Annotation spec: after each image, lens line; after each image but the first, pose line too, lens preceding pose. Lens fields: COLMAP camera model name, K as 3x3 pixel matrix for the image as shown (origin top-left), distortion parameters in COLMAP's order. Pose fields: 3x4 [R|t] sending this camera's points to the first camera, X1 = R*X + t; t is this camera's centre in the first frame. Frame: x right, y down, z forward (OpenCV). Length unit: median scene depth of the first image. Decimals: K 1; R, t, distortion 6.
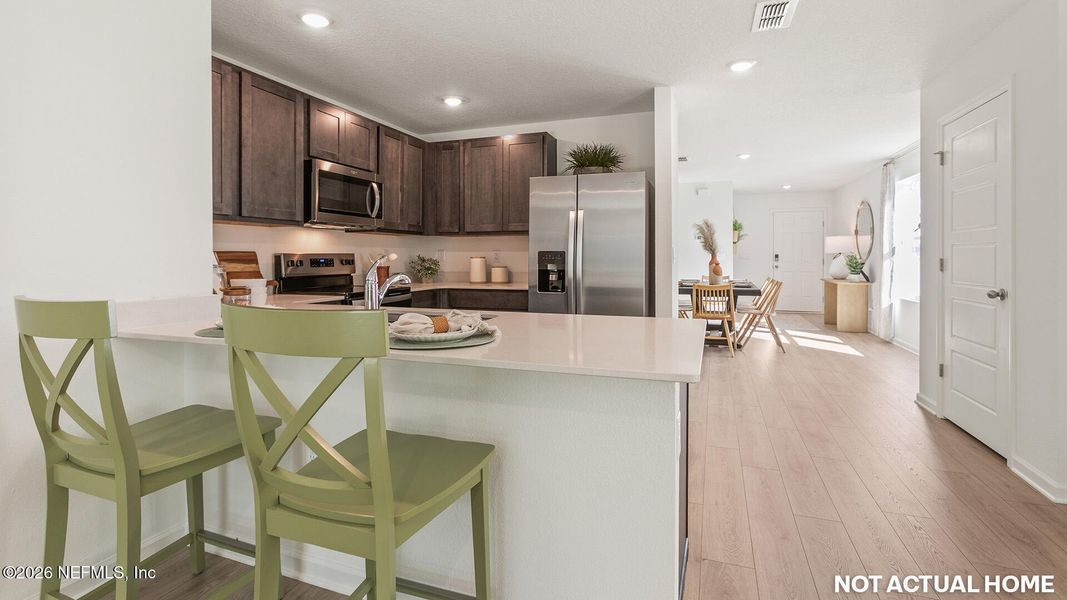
lens RADIAL K [[491.1, 0, 530.9], [0, 491.1, 264.4], [0, 0, 1]] dist [-0.013565, 0.002270]
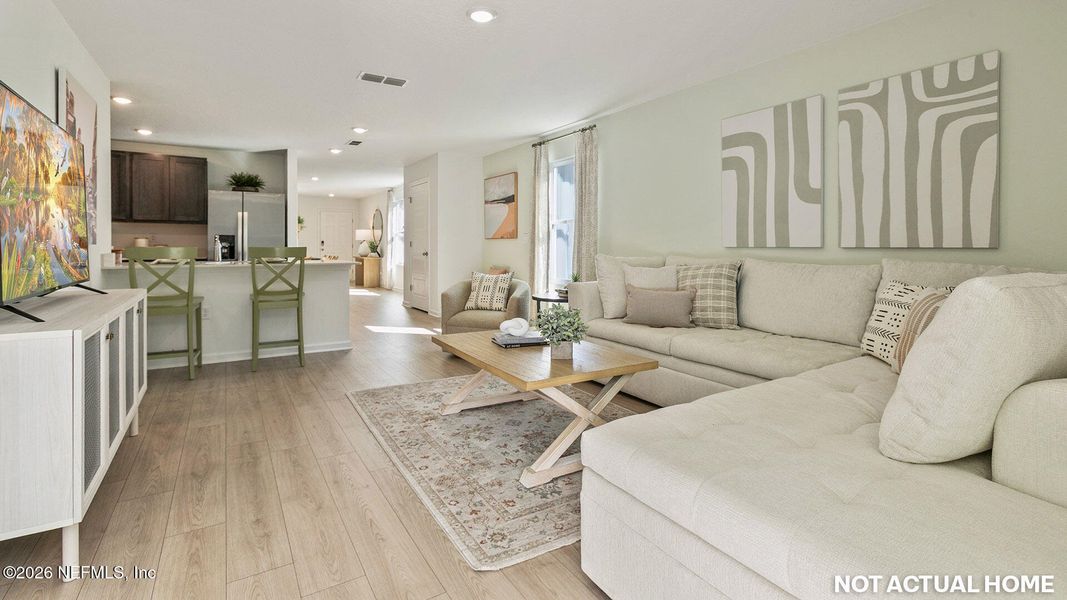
lens RADIAL K [[491.1, 0, 527.3], [0, 491.1, 248.7], [0, 0, 1]] dist [-0.013565, 0.002270]
pose [[0.613126, -0.001218, 0.789985, -0.524031], [0.009536, 0.999937, -0.005860, 0.032589], [-0.789928, 0.011126, 0.613099, -0.690875]]
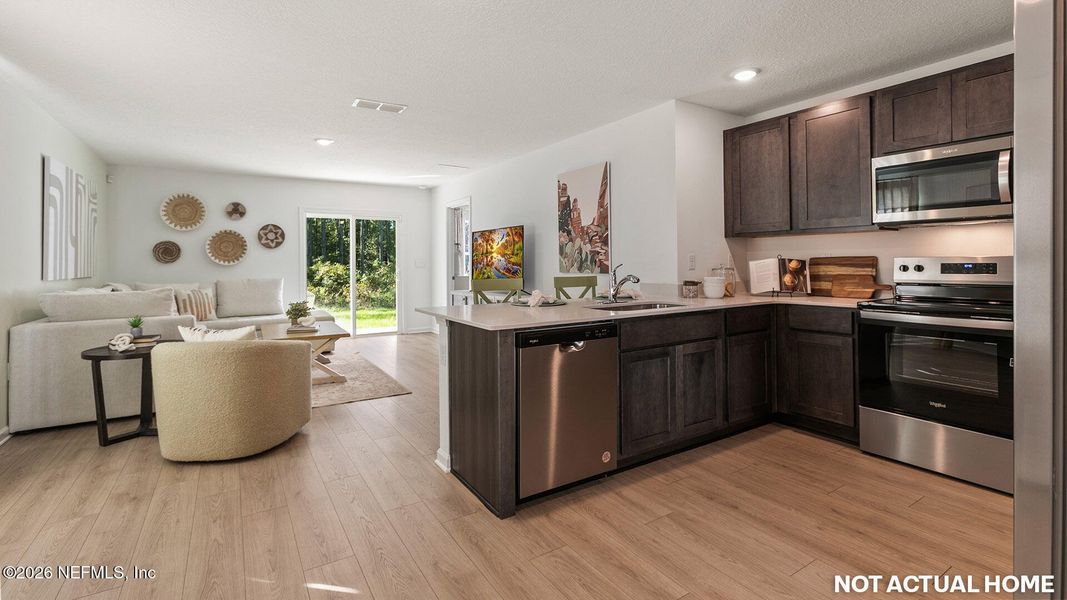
lens RADIAL K [[491.1, 0, 530.4], [0, 491.1, 268.2], [0, 0, 1]] dist [-0.013565, 0.002270]
pose [[-0.612562, 0.016275, -0.790255, 0.499810], [-0.002570, 0.999742, 0.022581, -0.015623], [0.790418, 0.015864, -0.612362, 0.740434]]
